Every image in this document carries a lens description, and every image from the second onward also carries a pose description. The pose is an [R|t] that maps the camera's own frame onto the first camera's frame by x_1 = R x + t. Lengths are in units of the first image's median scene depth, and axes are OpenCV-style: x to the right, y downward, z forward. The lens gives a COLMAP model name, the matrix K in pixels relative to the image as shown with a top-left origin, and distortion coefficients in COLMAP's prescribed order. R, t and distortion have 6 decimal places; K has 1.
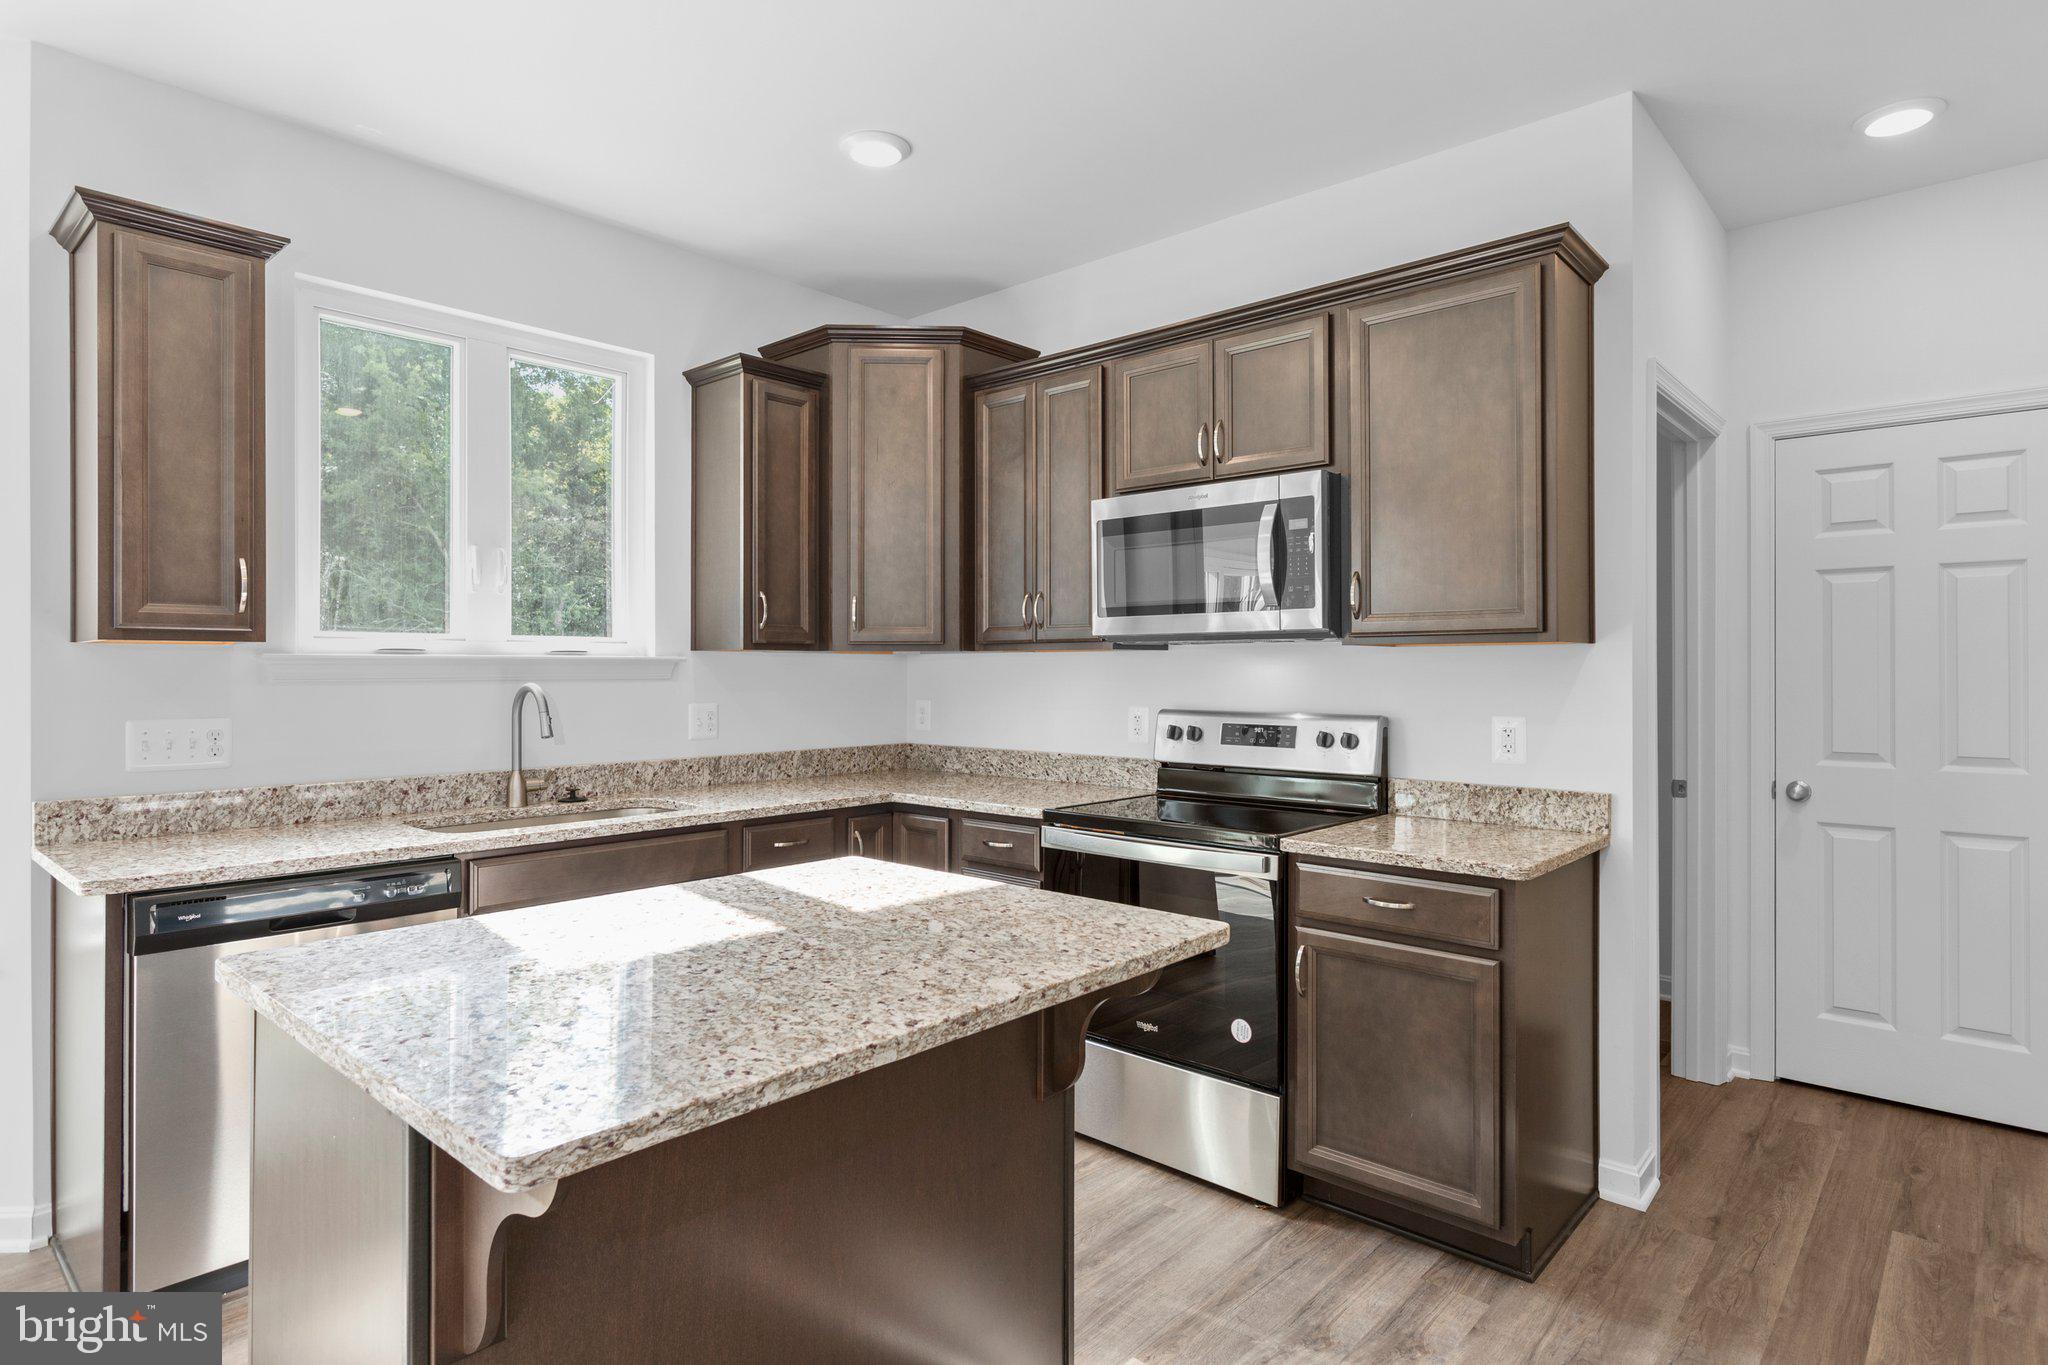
lens RADIAL K [[1075.5, 0, 1039.5], [0, 1075.5, 678.3], [0, 0, 1]] dist [-0.001860, 0.000378]
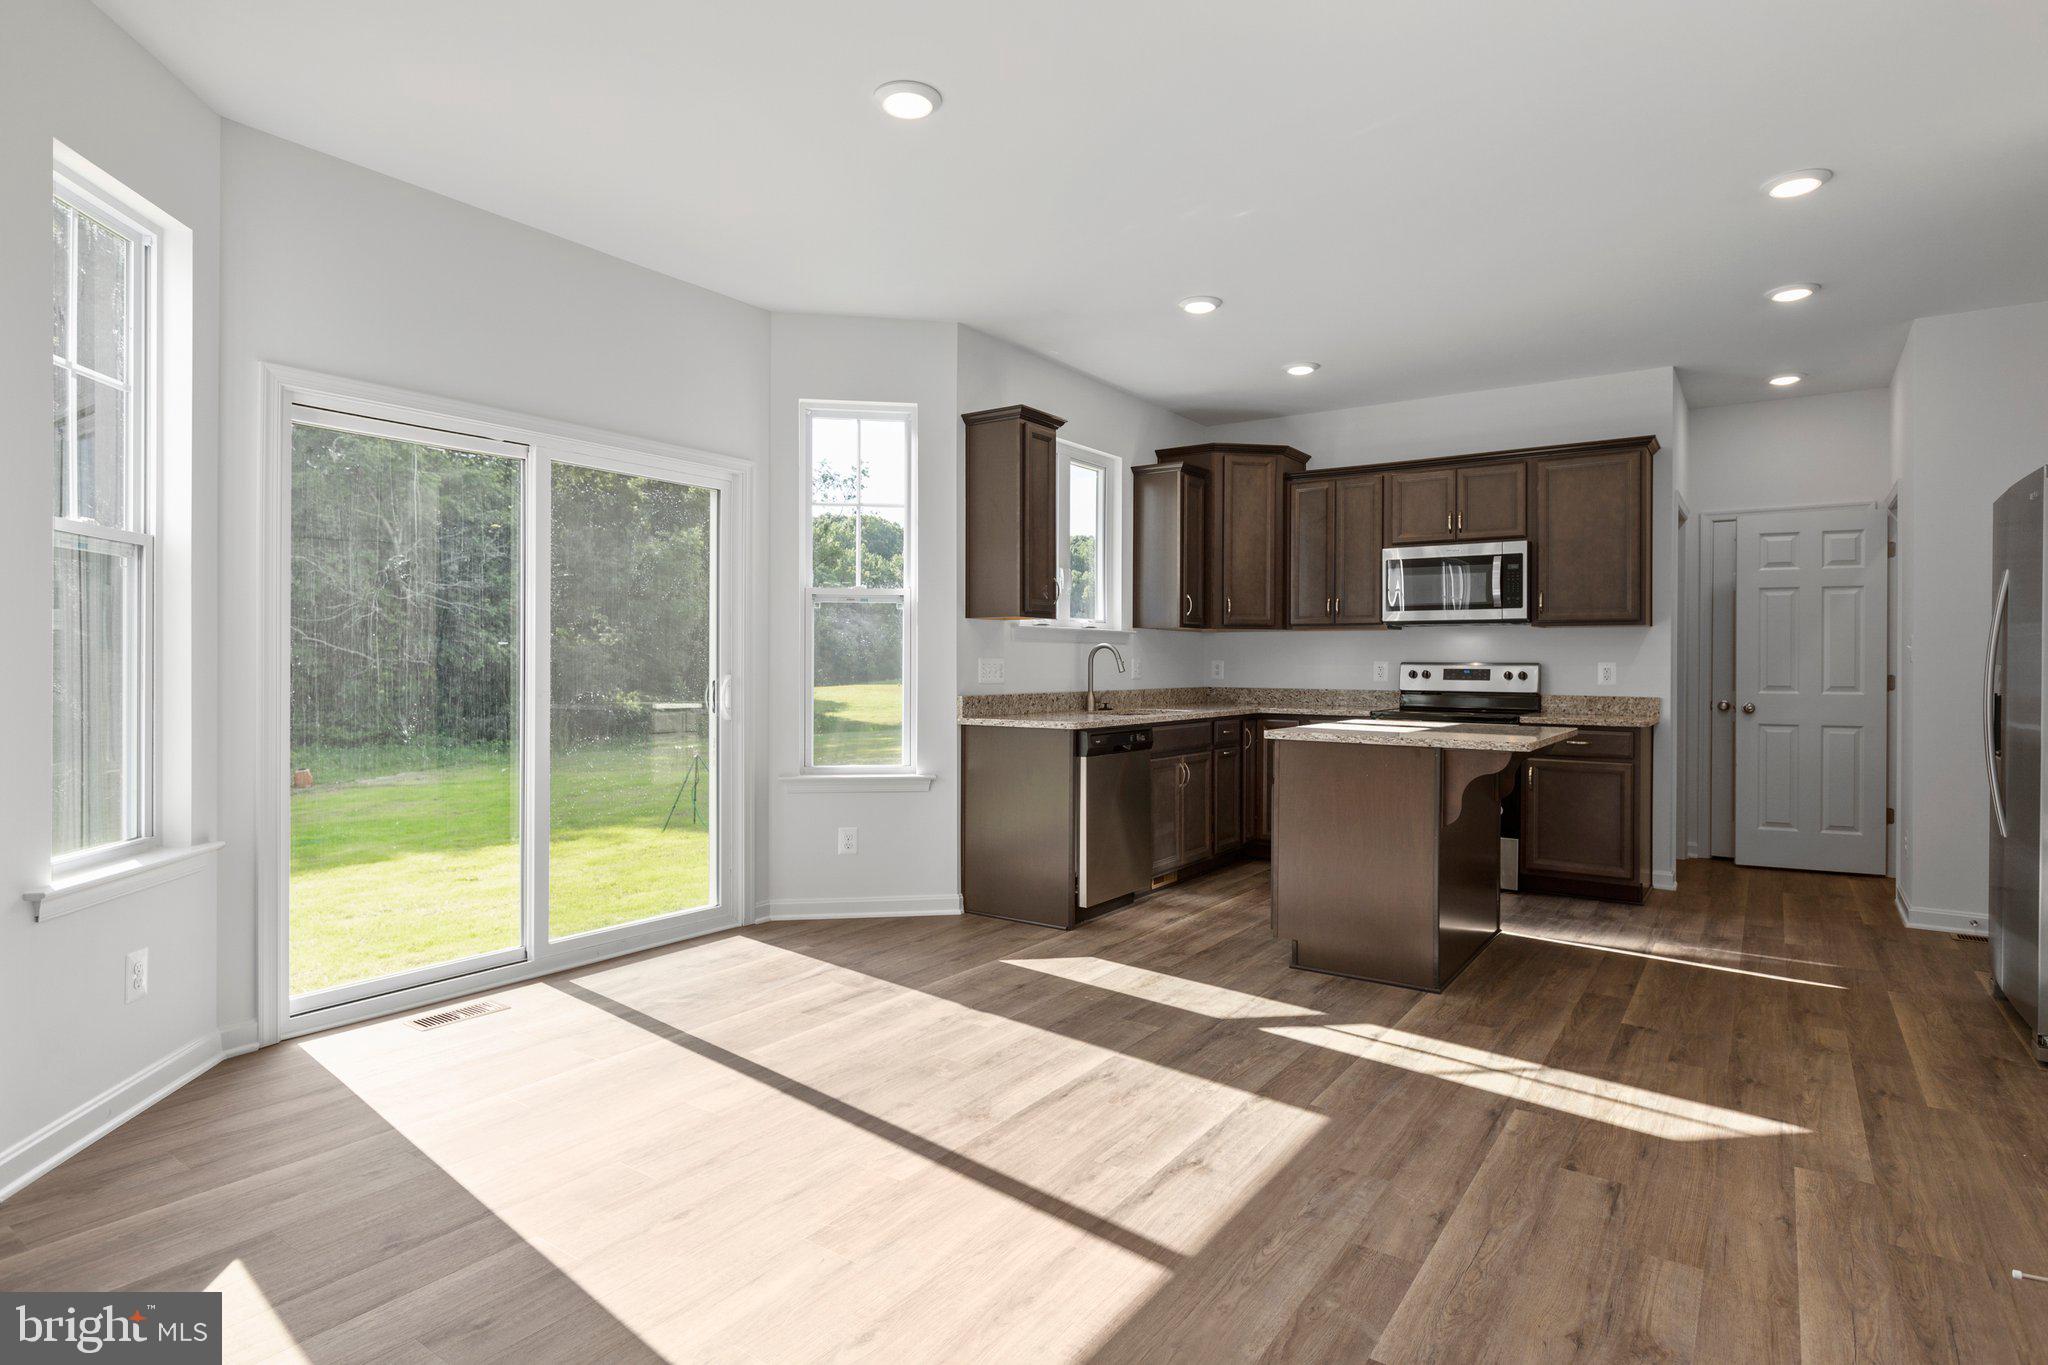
lens RADIAL K [[1075.5, 0, 1038.5], [0, 1075.5, 671.2], [0, 0, 1]] dist [-0.001860, 0.000378]
pose [[0.992524, 0.005239, 0.121941, -0.828412], [-0.005642, 0.999980, 0.002958, 0.048852], [-0.121923, -0.003624, 0.992533, -0.836042]]
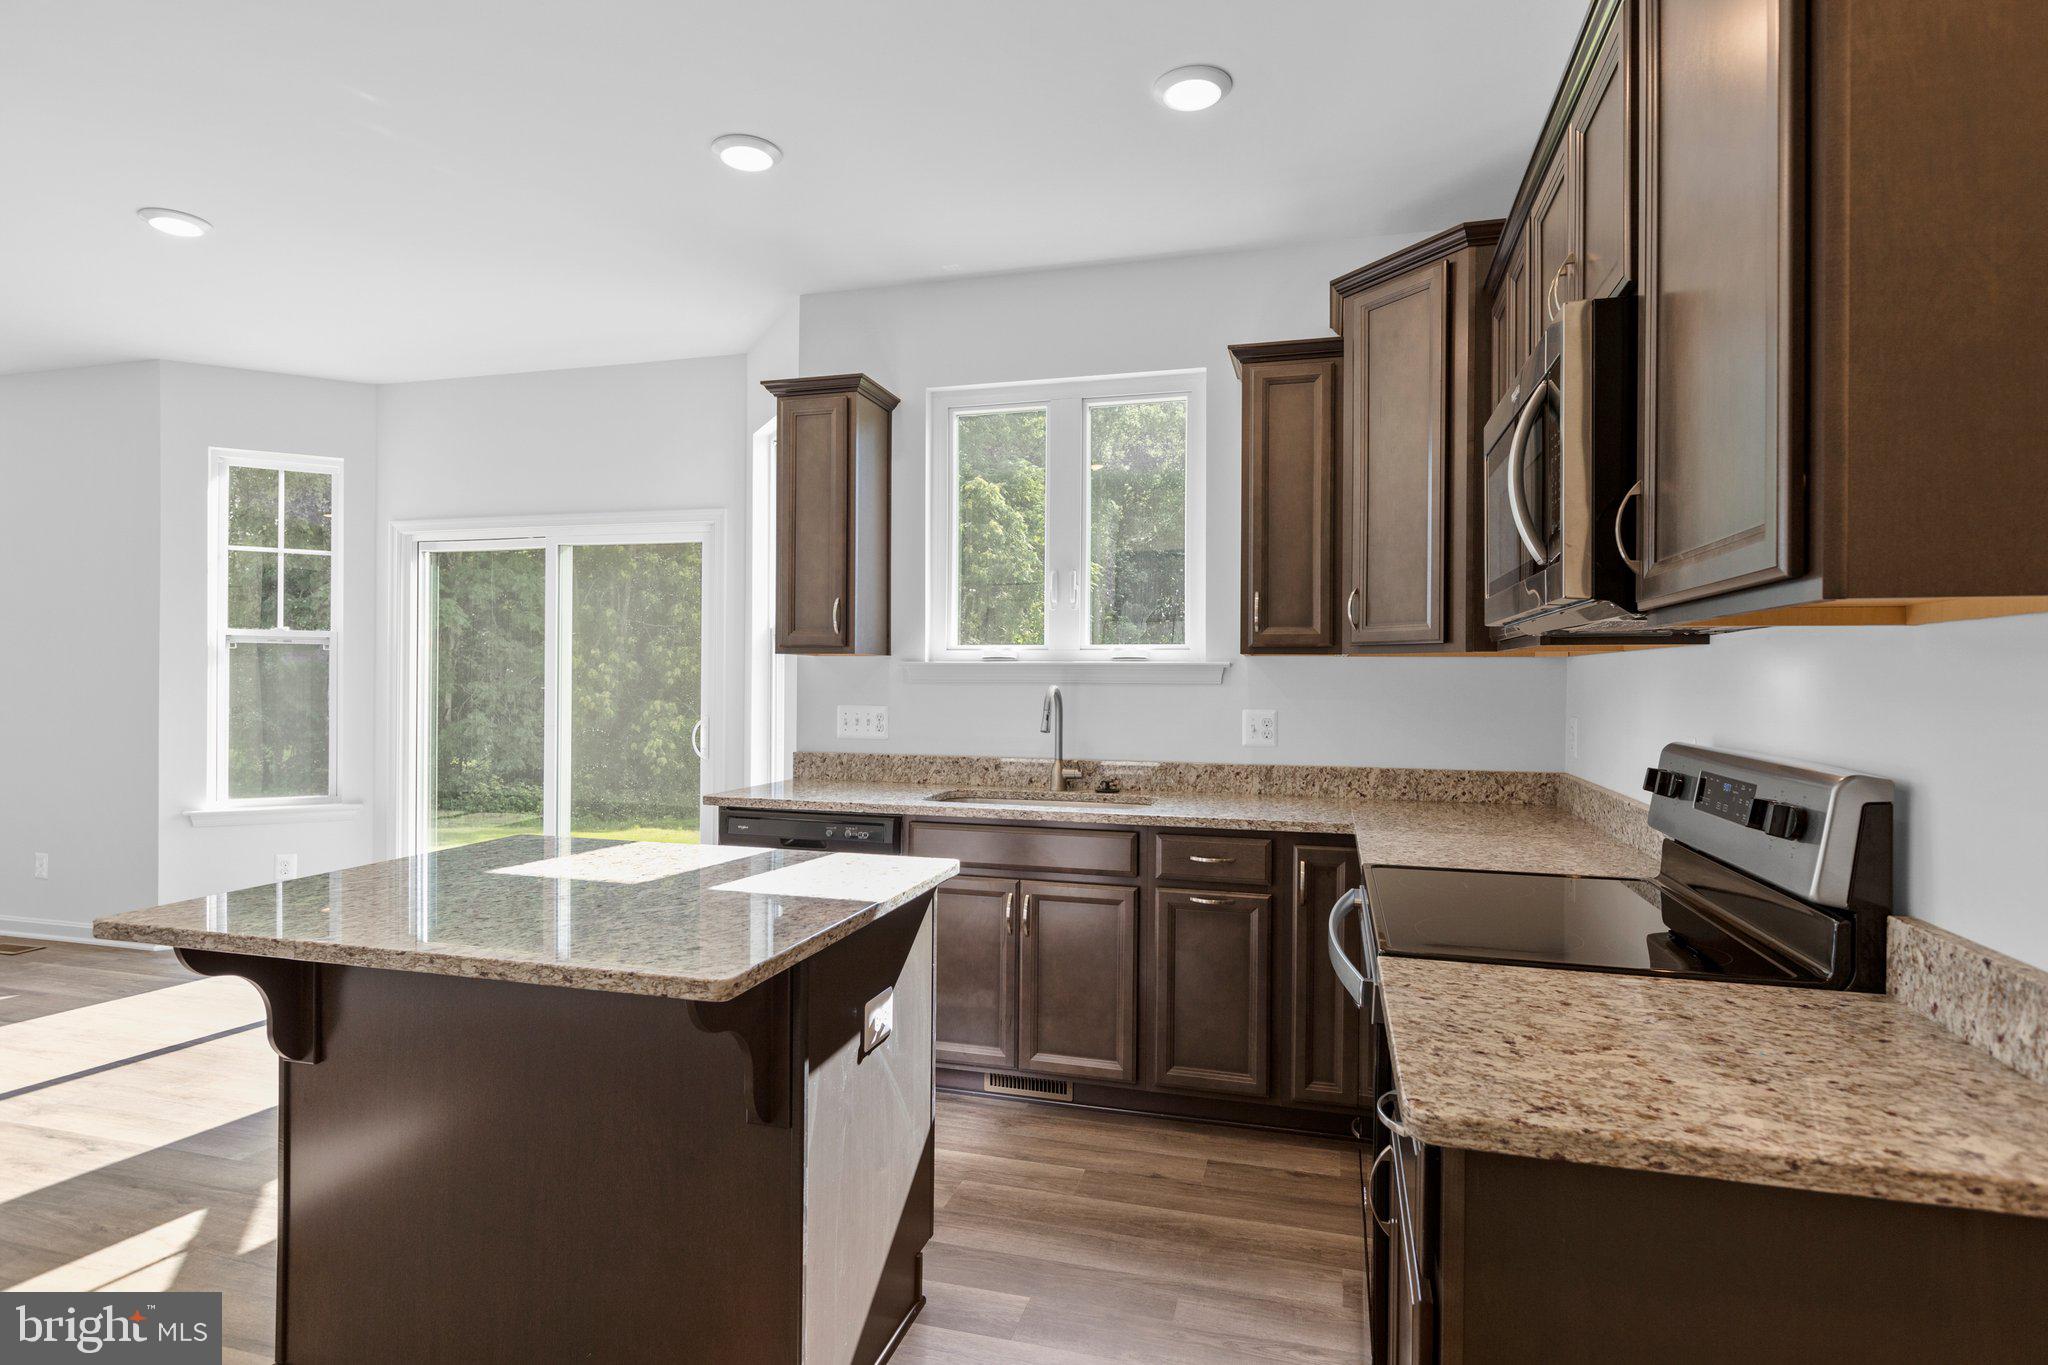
lens RADIAL K [[1075.5, 0, 1031.7], [0, 1075.5, 680.7], [0, 0, 1]] dist [-0.001860, 0.000378]
pose [[0.430602, 0.008515, -0.902502, 0.581819], [-0.010938, 0.999931, 0.004216, -0.005567], [0.902476, 0.008056, 0.430665, 0.484707]]
